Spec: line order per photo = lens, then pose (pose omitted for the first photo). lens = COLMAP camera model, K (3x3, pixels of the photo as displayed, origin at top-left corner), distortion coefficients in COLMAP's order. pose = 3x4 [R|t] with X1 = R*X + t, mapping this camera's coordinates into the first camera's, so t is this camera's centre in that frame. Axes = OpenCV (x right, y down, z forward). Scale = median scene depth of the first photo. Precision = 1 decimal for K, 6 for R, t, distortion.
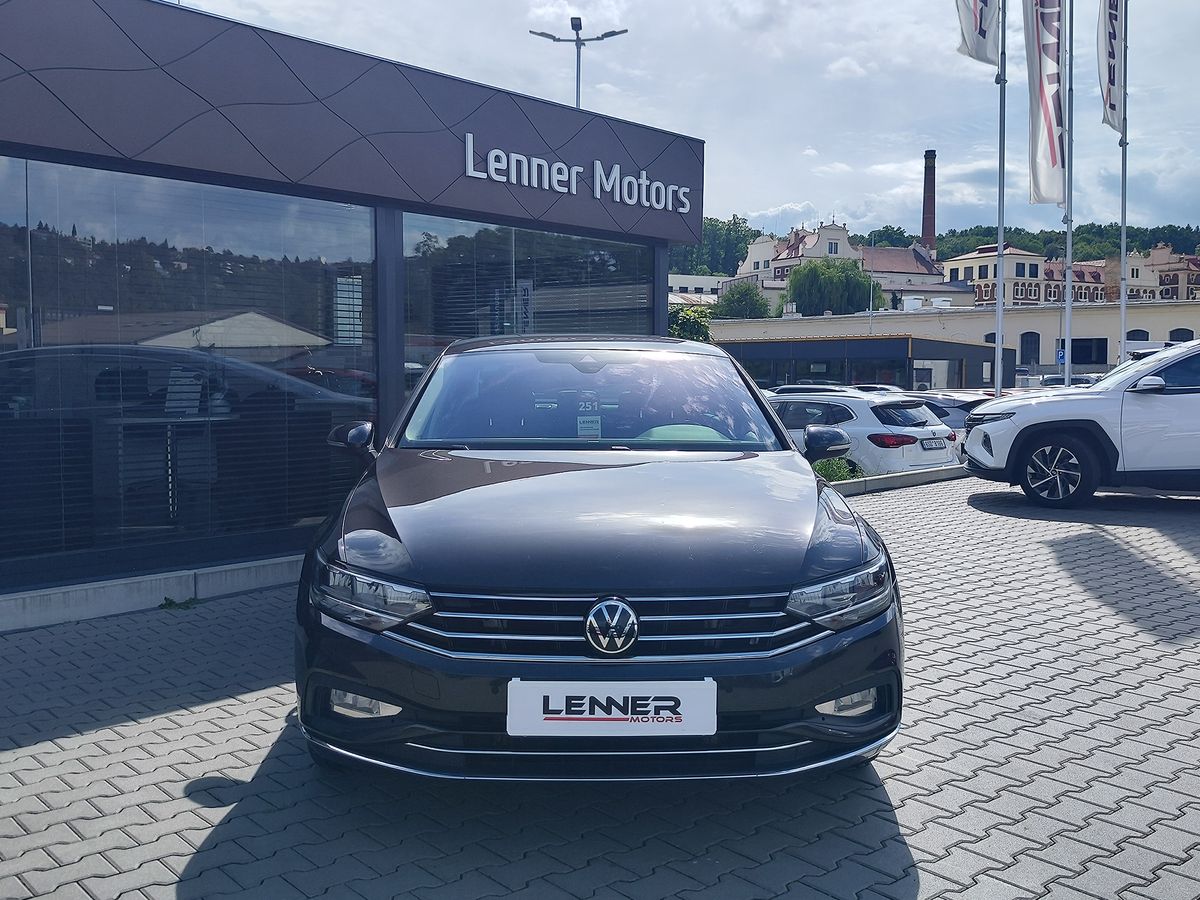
lens RADIAL K [[1187.8, 0, 600.0], [0, 1187.8, 450.0], [0, 0, 1]] dist [0.004075, -0.004851]
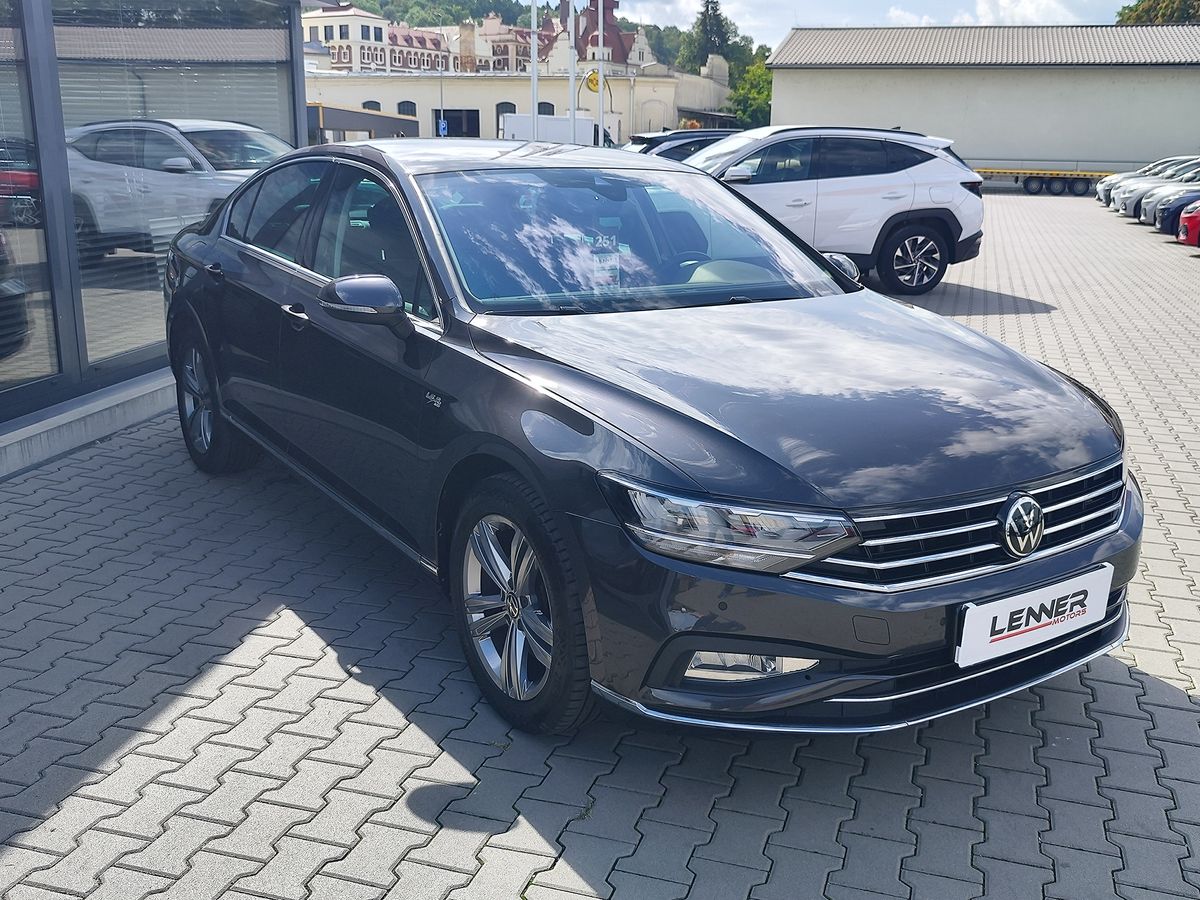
lens RADIAL K [[1187.8, 0, 600.0], [0, 1187.8, 450.0], [0, 0, 1]] dist [0.004075, -0.004851]
pose [[0.847528, -0.124442, 0.515956, -0.493925], [0.022427, 0.979654, 0.199439, -0.063841], [-0.530277, -0.157459, 0.833074, 0.301443]]
